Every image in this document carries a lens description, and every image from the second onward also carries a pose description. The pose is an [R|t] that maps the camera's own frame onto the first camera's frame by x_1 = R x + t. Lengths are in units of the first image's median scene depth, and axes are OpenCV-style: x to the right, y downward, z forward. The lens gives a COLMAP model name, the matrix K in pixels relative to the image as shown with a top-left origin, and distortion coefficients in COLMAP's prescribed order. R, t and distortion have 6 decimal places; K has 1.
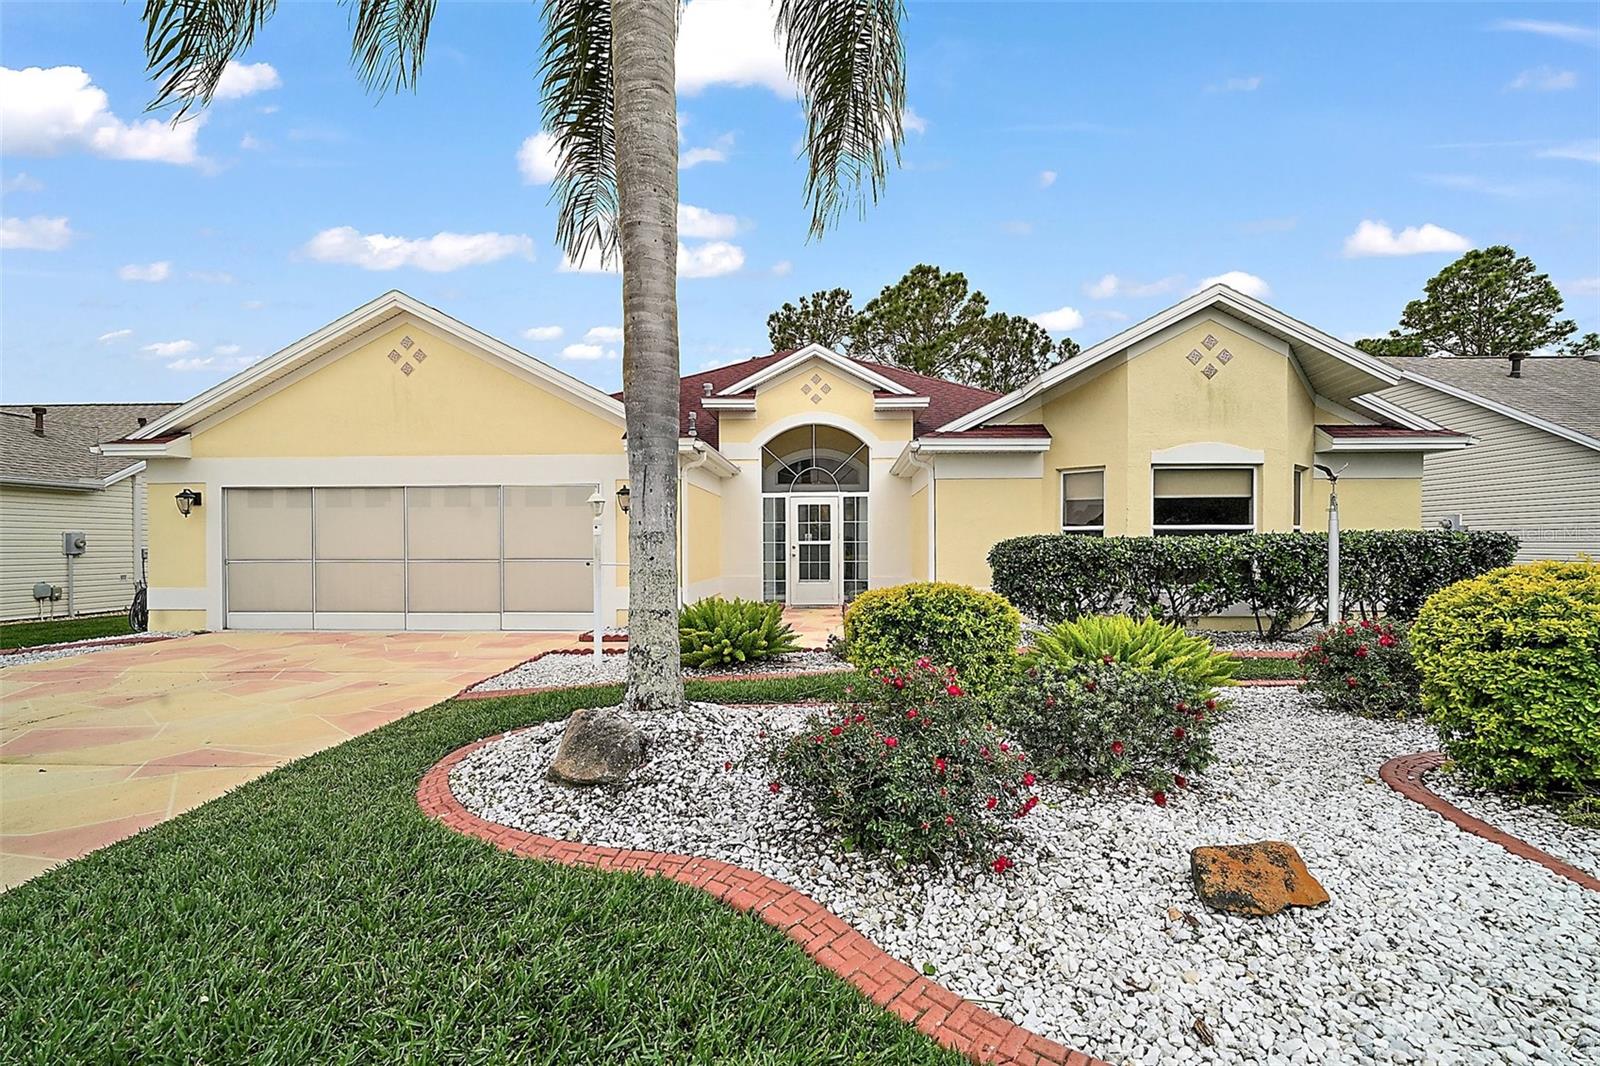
lens RADIAL K [[754.5, 0, 807.4], [0, 754.5, 533.0], [0, 0, 1]] dist [-0.006060, -0.000946]
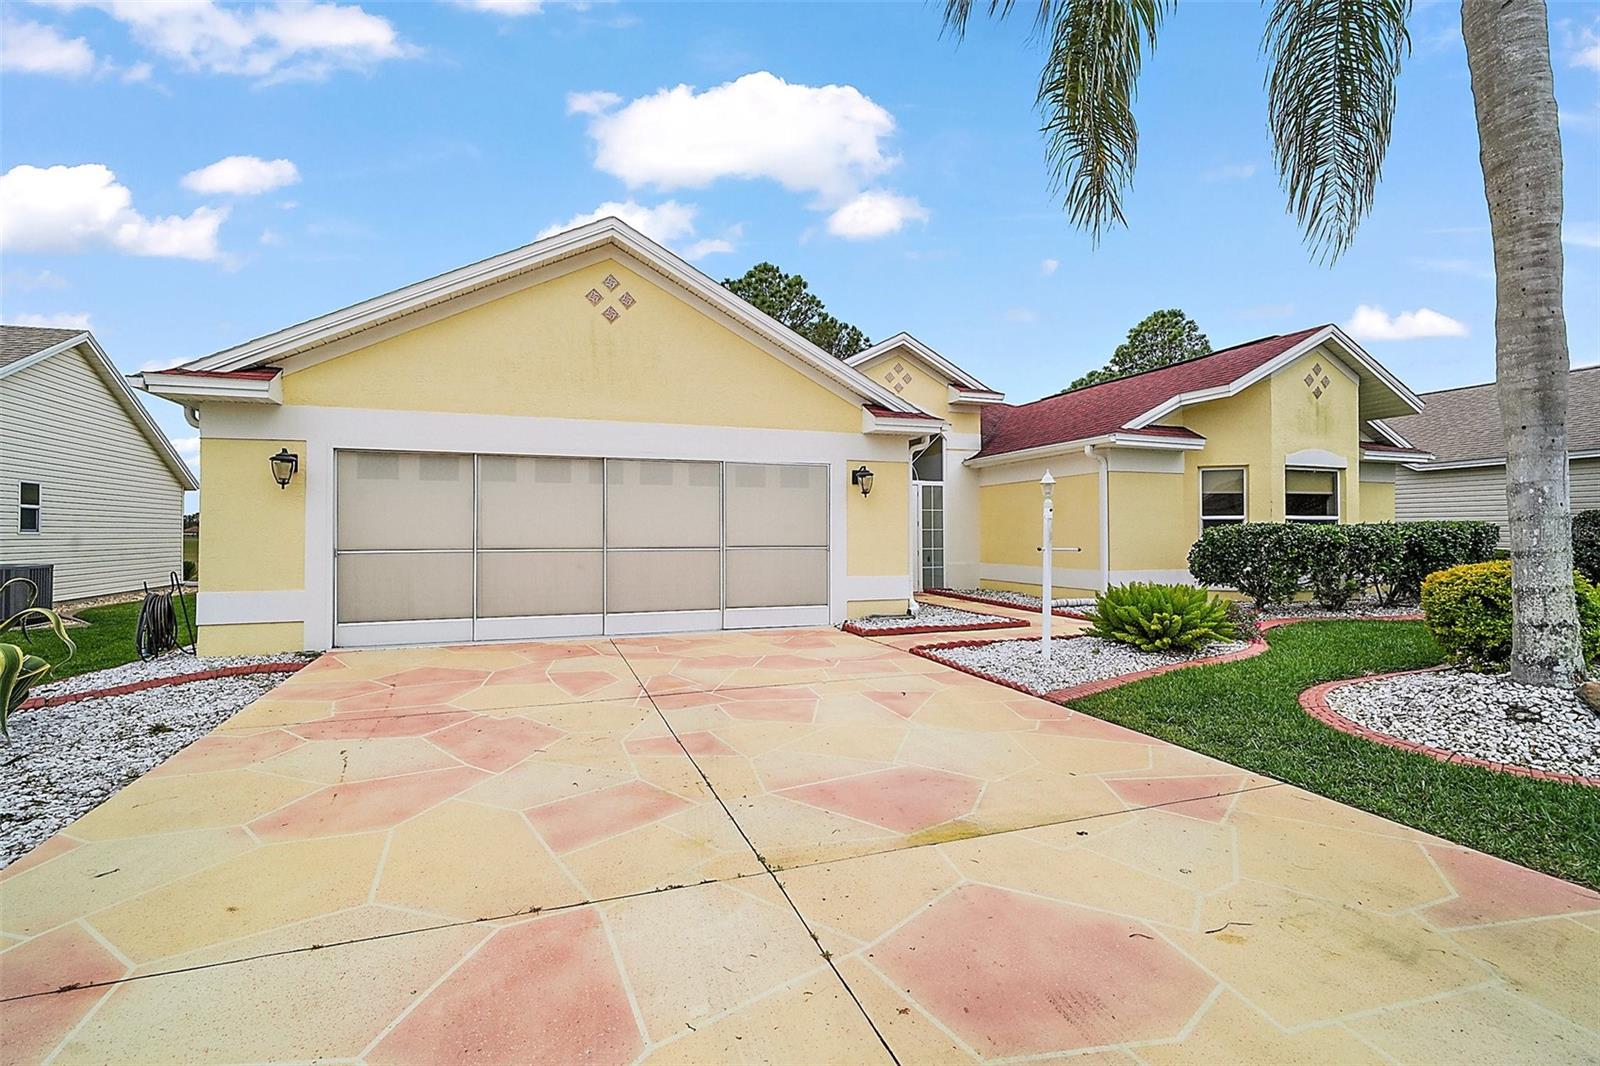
lens RADIAL K [[737.5, 0, 800.9], [0, 737.5, 513.4], [0, 0, 1]] dist [0.000641, -0.000067]
pose [[0.922903, 0.012269, 0.384838, -0.646097], [-0.006946, 0.999860, -0.015217, 0.008385], [-0.384971, 0.011371, 0.922859, 0.184371]]
